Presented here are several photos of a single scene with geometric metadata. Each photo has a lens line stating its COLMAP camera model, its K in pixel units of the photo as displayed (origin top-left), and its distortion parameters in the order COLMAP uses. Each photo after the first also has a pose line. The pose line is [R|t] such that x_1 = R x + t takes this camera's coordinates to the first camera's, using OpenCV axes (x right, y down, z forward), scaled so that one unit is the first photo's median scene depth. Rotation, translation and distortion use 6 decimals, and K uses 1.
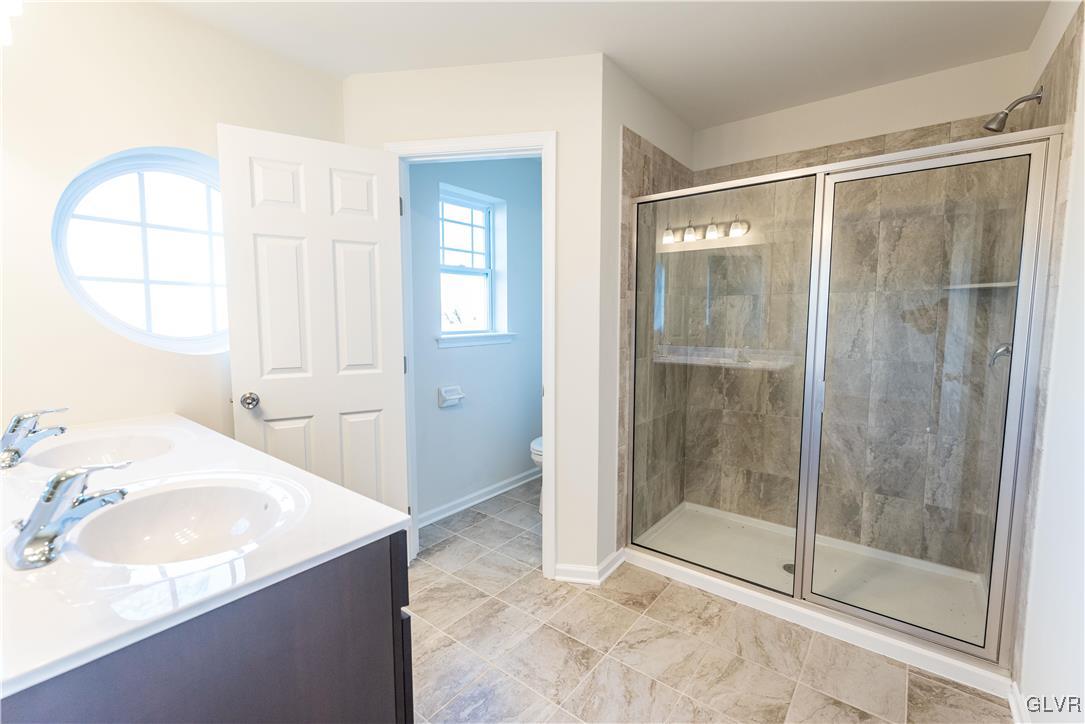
lens RADIAL K [[462.9, 0, 545.7], [0, 462.9, 358.0], [0, 0, 1]] dist [0.001452, -0.006730]
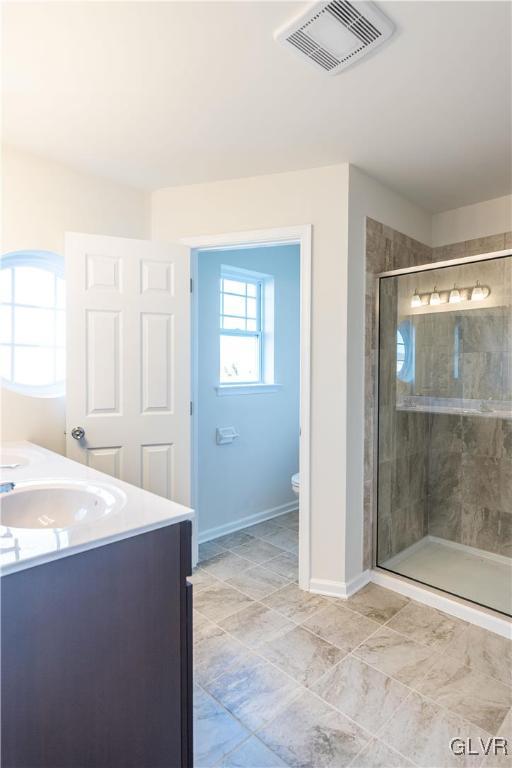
lens RADIAL K [[413.5, 0, 249.3], [0, 413.5, 381.9], [0, 0, 1]] dist [-0.003544, -0.000811]
pose [[0.988397, 0.006609, -0.151746, 0.025147], [-0.015815, 0.998100, -0.059543, 0.007674], [0.151064, 0.061252, 0.986624, -0.098523]]
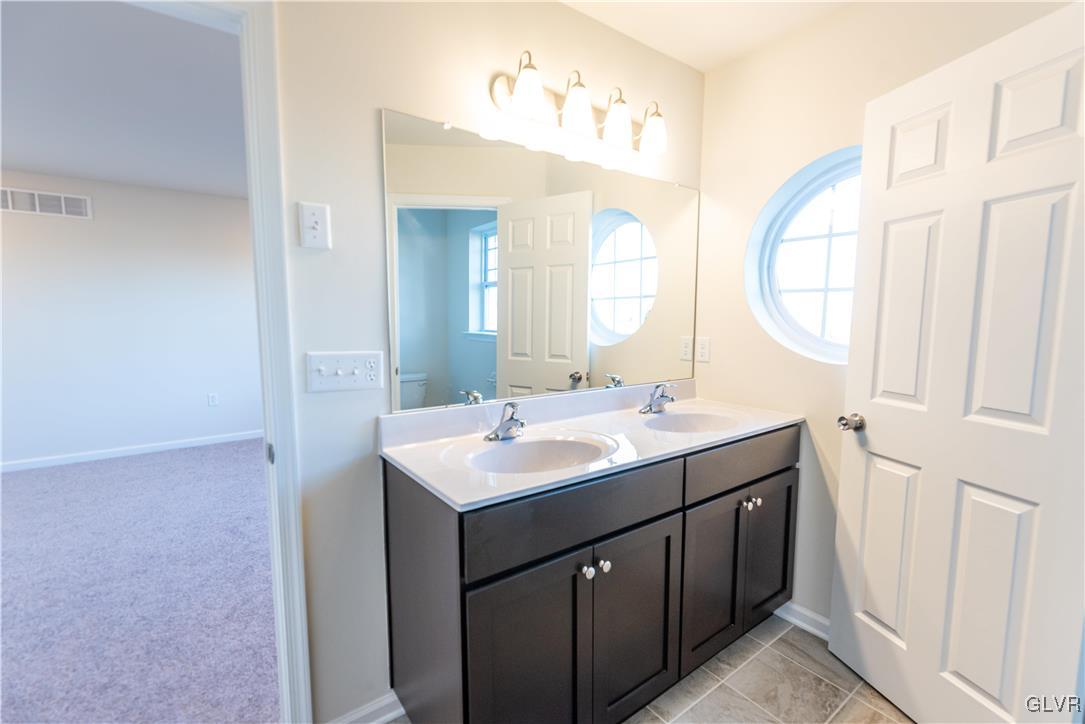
lens RADIAL K [[462.9, 0, 545.7], [0, 462.9, 358.0], [0, 0, 1]] dist [0.001452, -0.006730]
pose [[-0.266925, 0.078897, -0.960482, 0.287546], [-0.091631, 0.990050, 0.106791, -0.058075], [0.959351, 0.116515, -0.257040, 0.594277]]
